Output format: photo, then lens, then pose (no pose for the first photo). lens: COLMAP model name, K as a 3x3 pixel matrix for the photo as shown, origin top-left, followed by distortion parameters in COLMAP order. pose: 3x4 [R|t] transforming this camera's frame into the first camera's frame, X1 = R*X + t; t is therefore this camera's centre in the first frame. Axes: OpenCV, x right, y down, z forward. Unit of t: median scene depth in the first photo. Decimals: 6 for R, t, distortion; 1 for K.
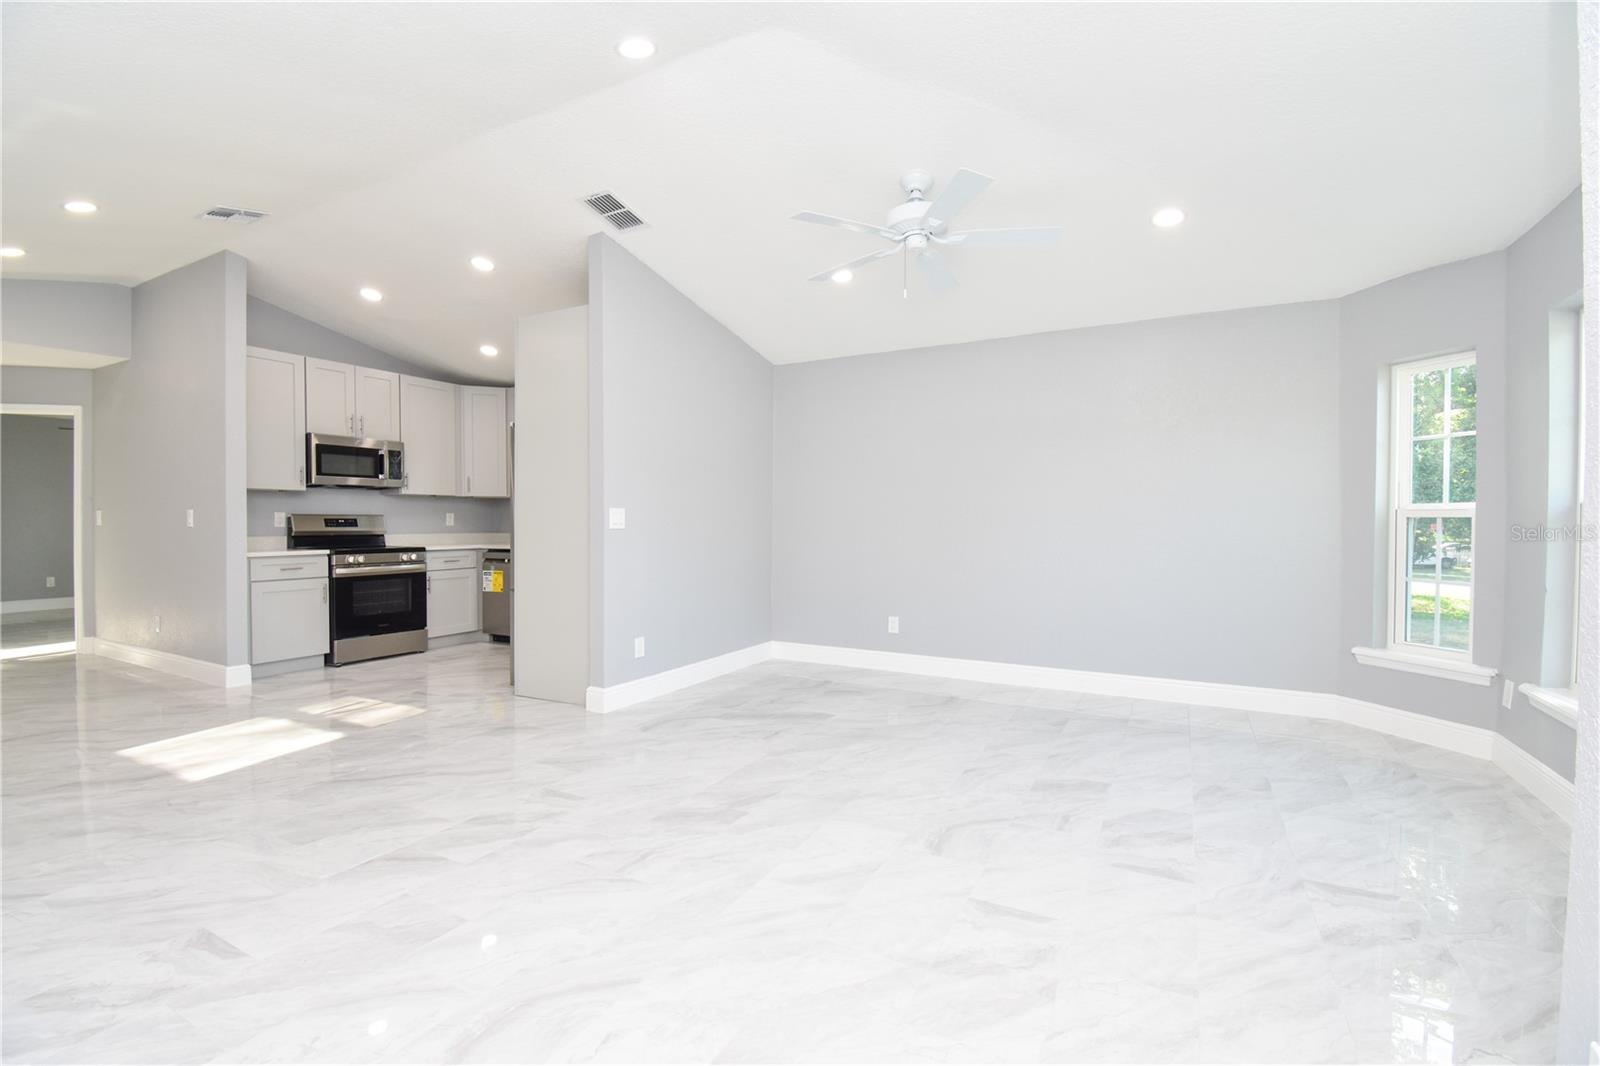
lens RADIAL K [[703.7, 0, 800.0], [0, 703.7, 533.0], [0, 0, 1]] dist [0.019435, -0.025608]
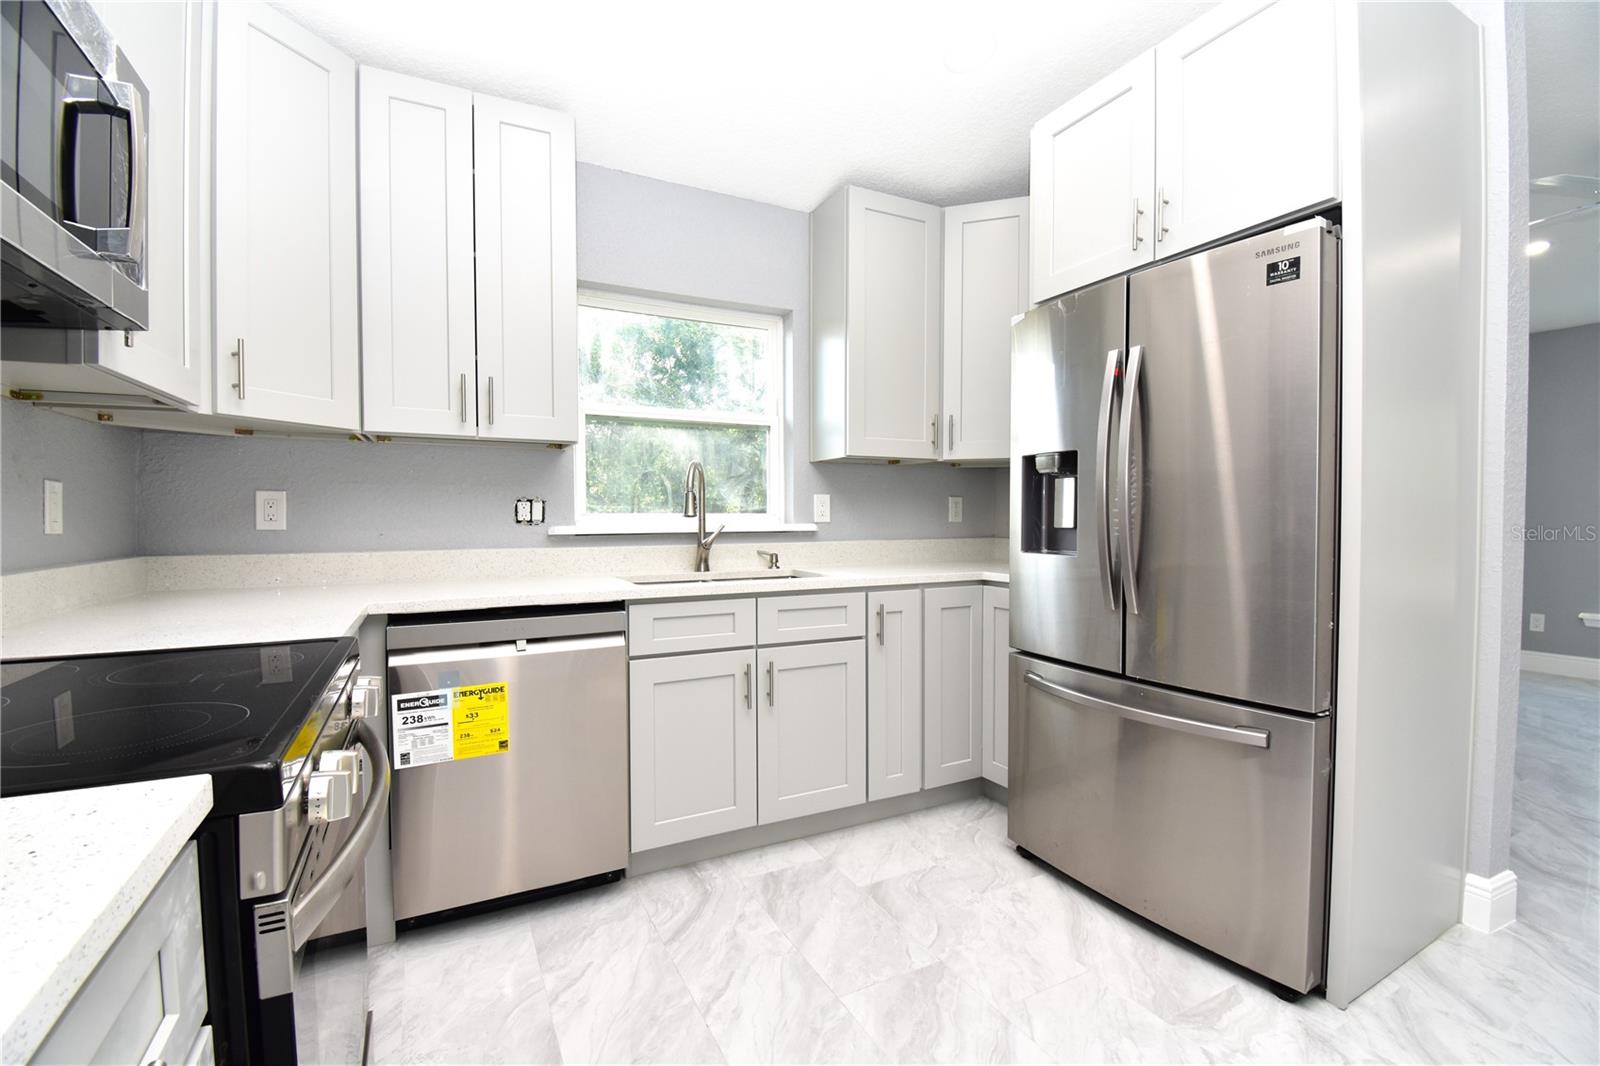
lens RADIAL K [[703.7, 0, 800.0], [0, 703.7, 533.0], [0, 0, 1]] dist [0.019435, -0.025608]
pose [[0.567766, -0.022985, 0.822869, -0.690001], [0.015144, 0.999733, 0.017477, -0.014209], [-0.823051, 0.002539, 0.567962, 0.845406]]
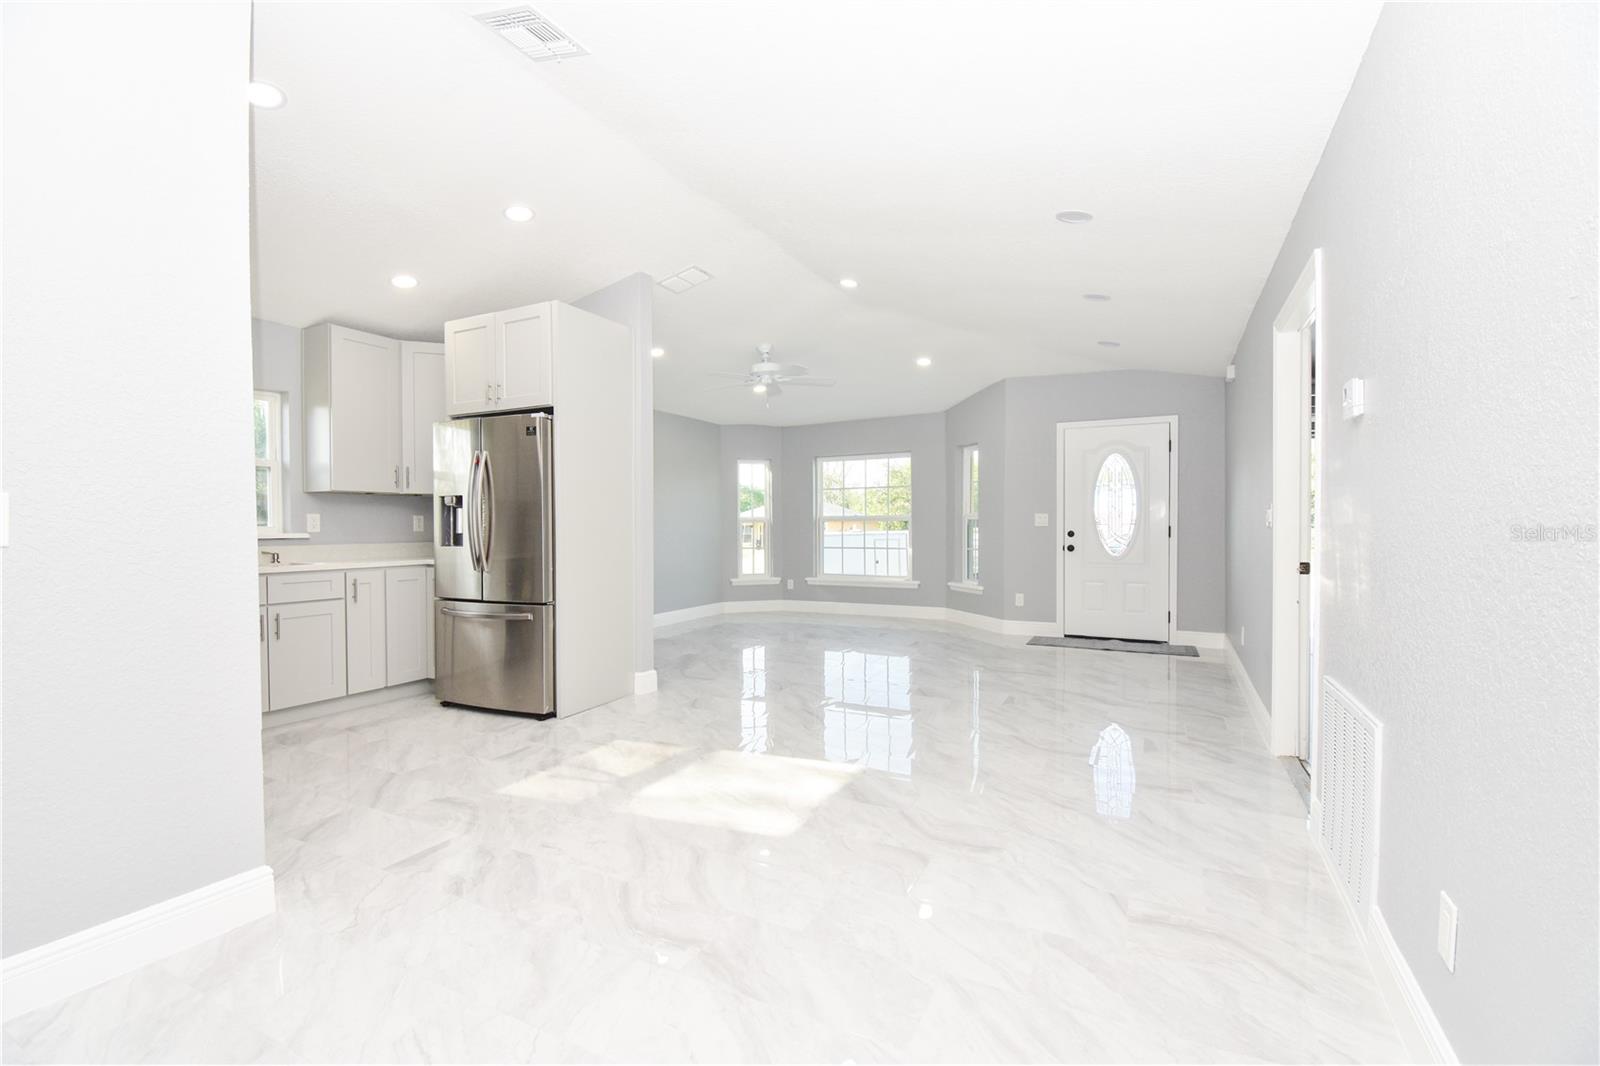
lens RADIAL K [[703.7, 0, 800.0], [0, 703.7, 533.0], [0, 0, 1]] dist [0.019435, -0.025608]
pose [[-0.025093, -0.010768, 0.999627, -1.079028], [0.021052, 0.999715, 0.011298, -0.008953], [-0.999463, 0.021328, -0.024859, 0.588289]]
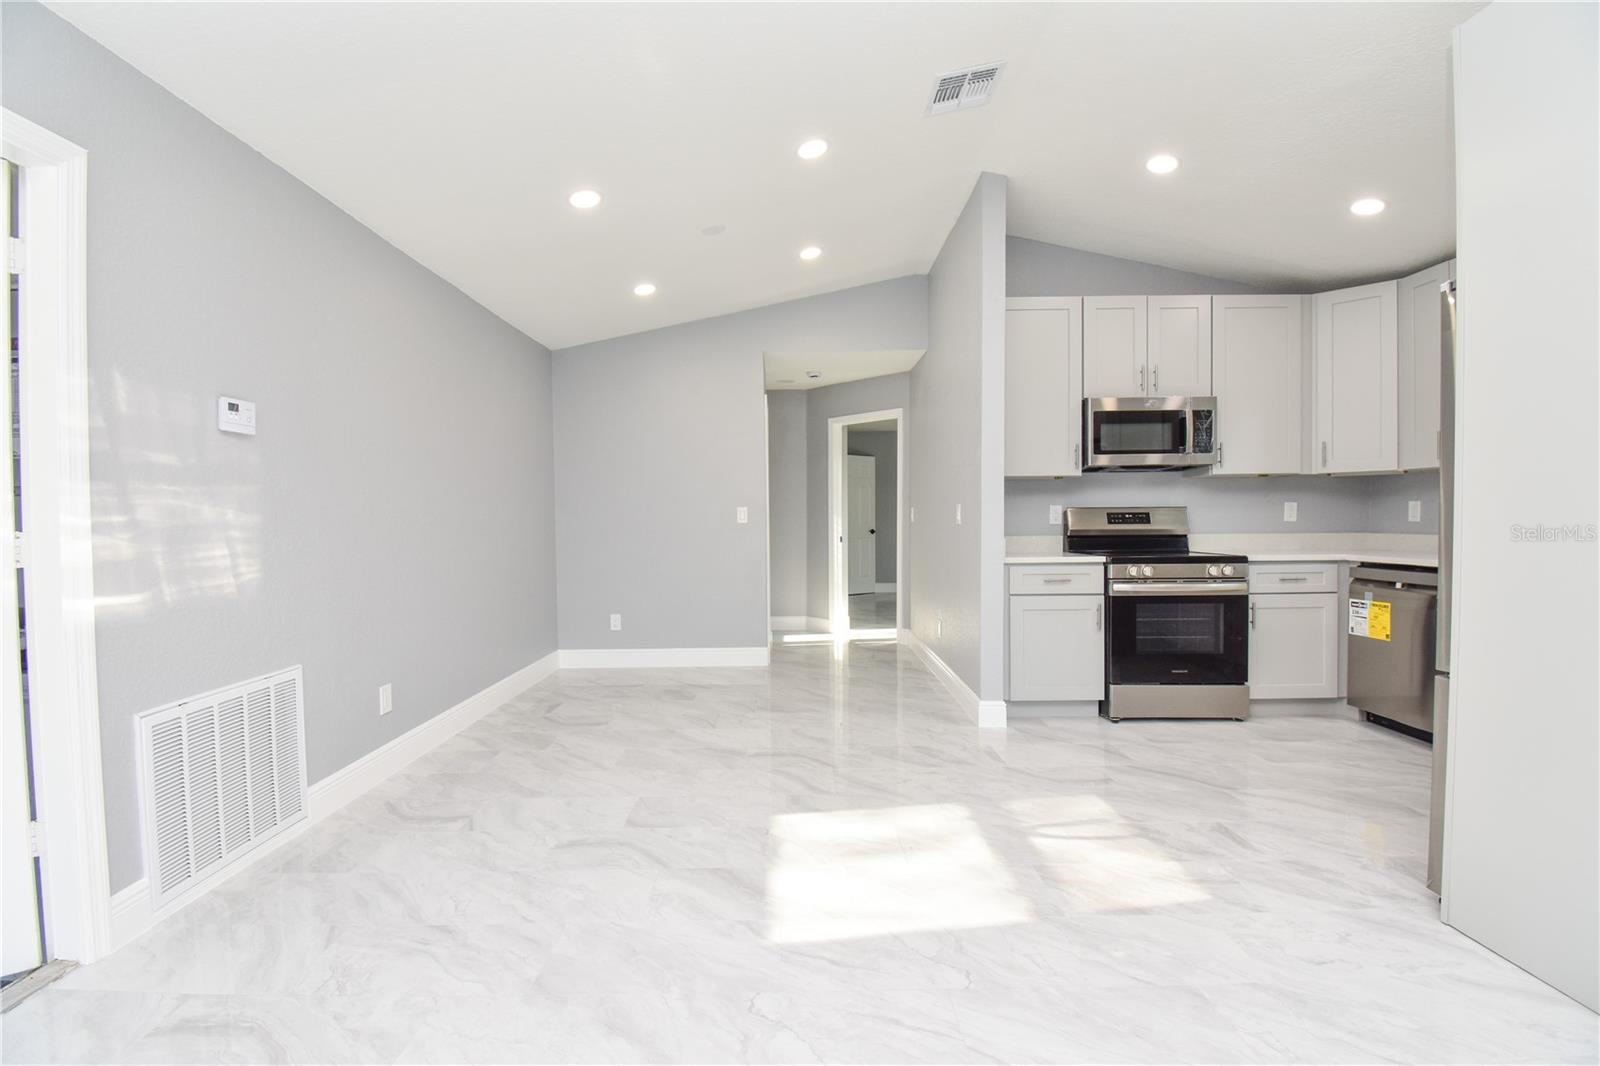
lens RADIAL K [[703.7, 0, 800.0], [0, 703.7, 533.0], [0, 0, 1]] dist [0.019435, -0.025608]
pose [[0.483362, 0.013395, -0.875318, -0.187853], [-0.006335, 0.999910, 0.011803, -0.006137], [0.875398, -0.000160, 0.483403, 0.377190]]
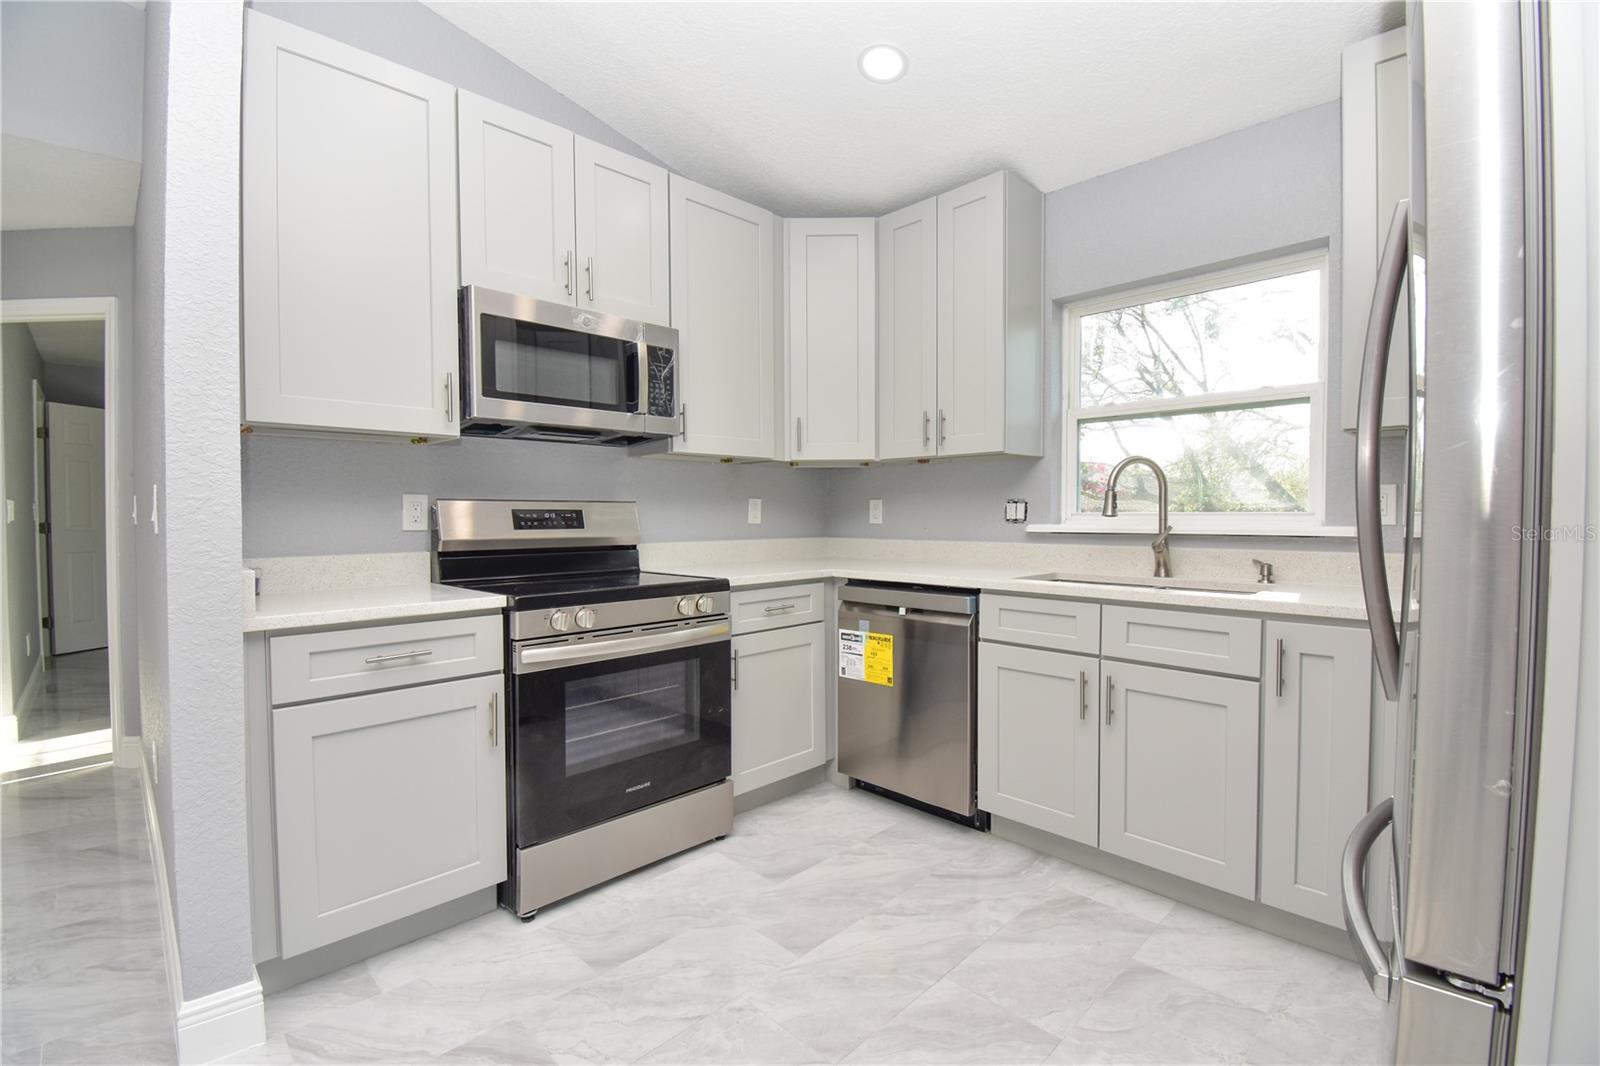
lens RADIAL K [[703.7, 0, 800.0], [0, 703.7, 533.0], [0, 0, 1]] dist [0.019435, -0.025608]
pose [[0.957848, 0.004046, -0.287245, -0.412600], [-0.001161, 0.999947, 0.010214, -0.011751], [0.287272, -0.009450, 0.957803, 0.686737]]
